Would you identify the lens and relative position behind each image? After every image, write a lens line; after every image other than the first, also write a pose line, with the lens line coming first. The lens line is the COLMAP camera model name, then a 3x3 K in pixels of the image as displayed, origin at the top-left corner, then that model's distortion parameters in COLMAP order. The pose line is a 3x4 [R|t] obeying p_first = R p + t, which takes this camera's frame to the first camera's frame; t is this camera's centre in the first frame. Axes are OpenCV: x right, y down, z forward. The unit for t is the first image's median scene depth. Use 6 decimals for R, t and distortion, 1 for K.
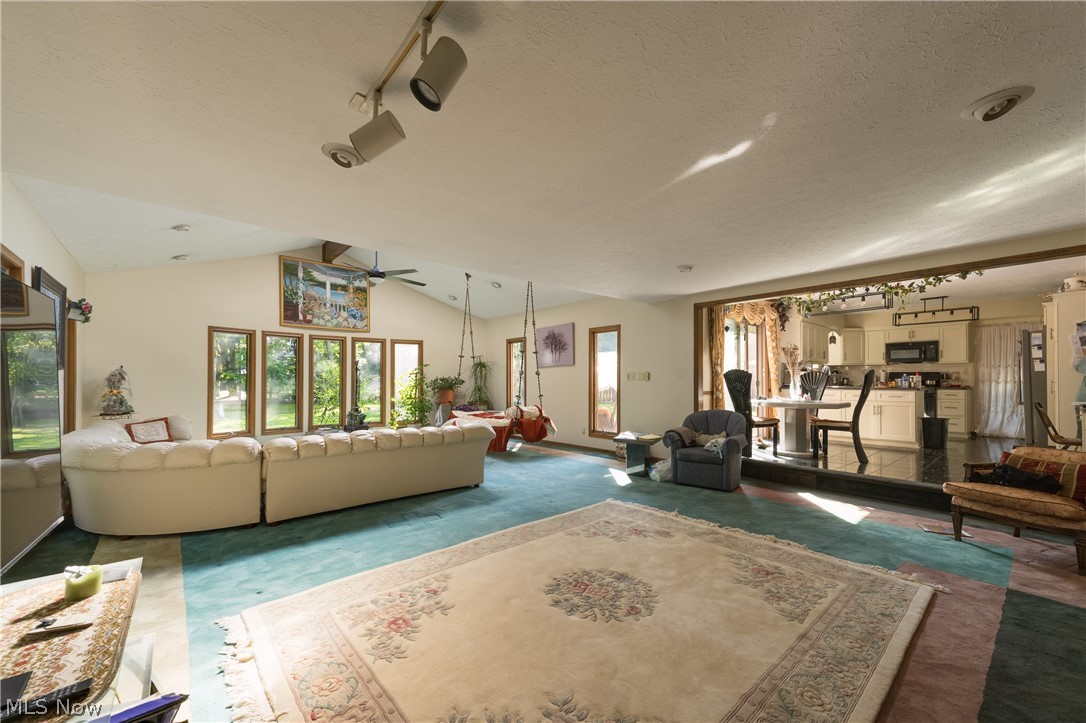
lens RADIAL K [[421.6, 0, 540.7], [0, 421.6, 381.7], [0, 0, 1]] dist [0.023812, -0.000909]
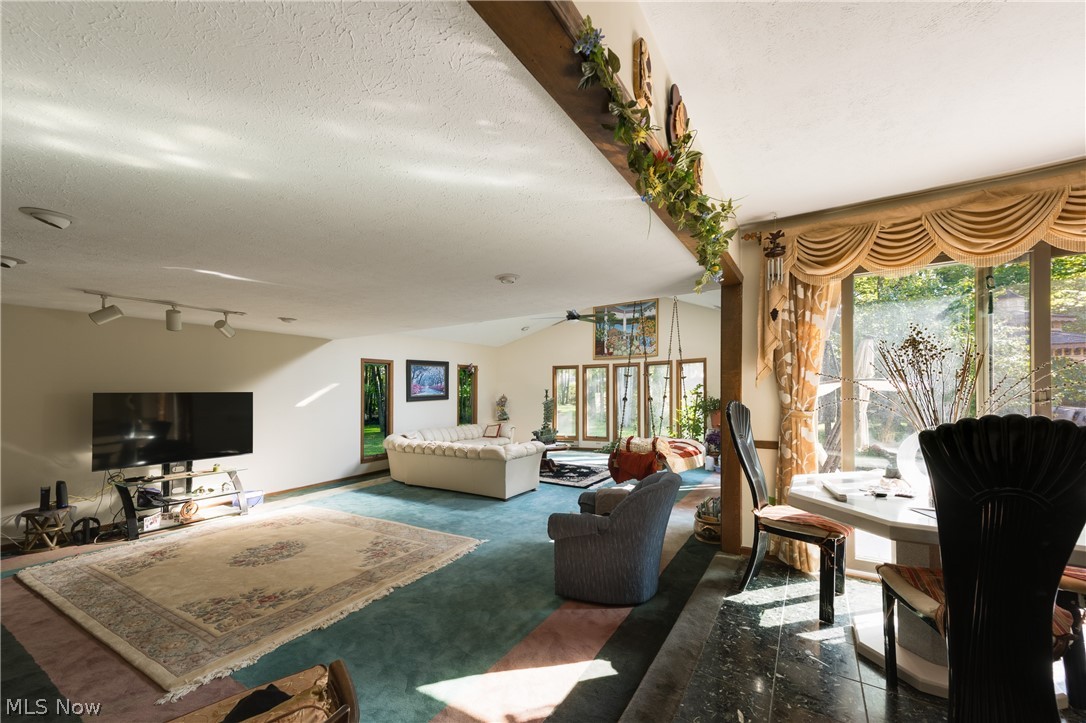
lens RADIAL K [[421.6, 0, 539.8], [0, 421.6, 386.3], [0, 0, 1]] dist [0.023812, -0.000909]
pose [[0.308930, -0.020111, -0.950872, 0.591825], [0.012750, 0.999774, -0.017003, -0.028315], [0.950999, -0.006871, 0.309117, 0.433710]]
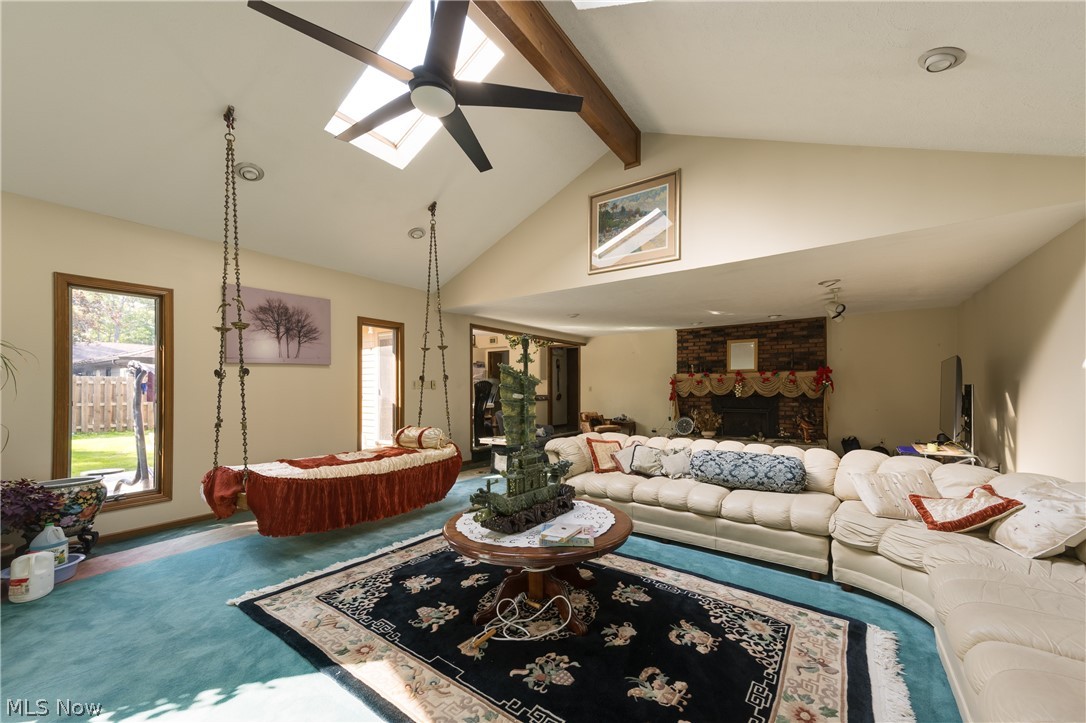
lens RADIAL K [[421.6, 0, 550.3], [0, 421.6, 390.9], [0, 0, 1]] dist [0.023812, -0.000909]
pose [[-0.244057, -0.001476, 0.969760, -0.615502], [0.008870, 0.999954, 0.003755, -0.000977], [-0.969720, 0.009518, -0.244032, 0.808905]]
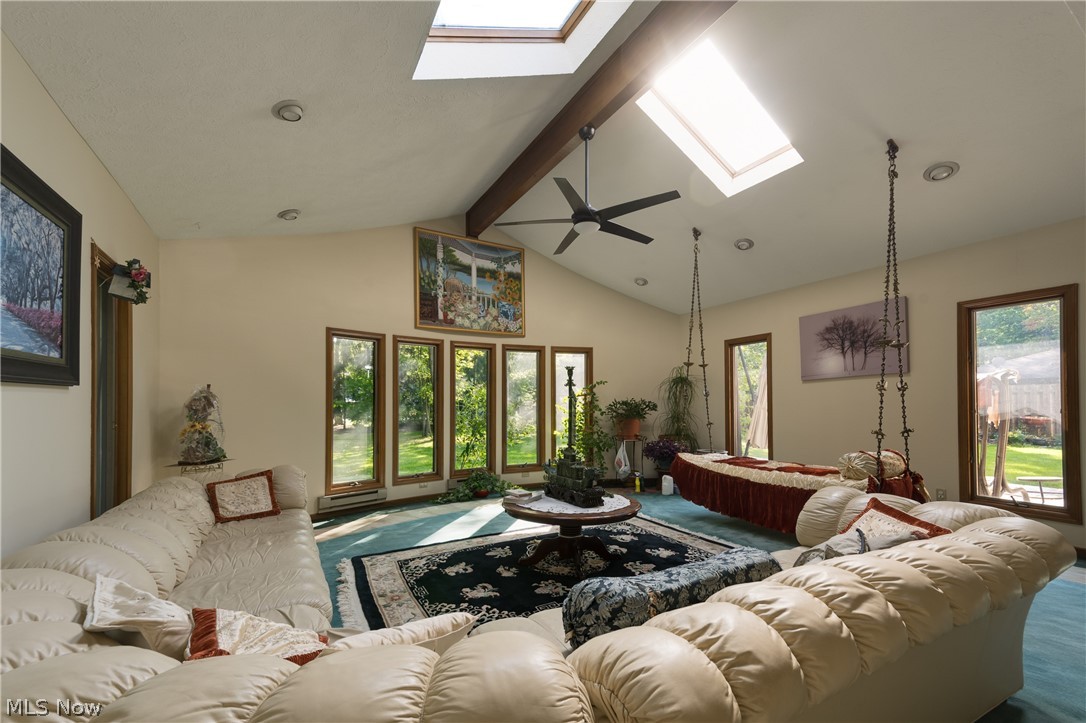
lens RADIAL K [[421.6, 0, 535.0], [0, 421.6, 402.3], [0, 0, 1]] dist [0.023812, -0.000909]
pose [[0.983283, -0.010501, -0.181781, -0.296147], [0.008639, 0.999902, -0.011033, -0.000201], [0.181879, 0.009278, 0.983277, 0.356955]]
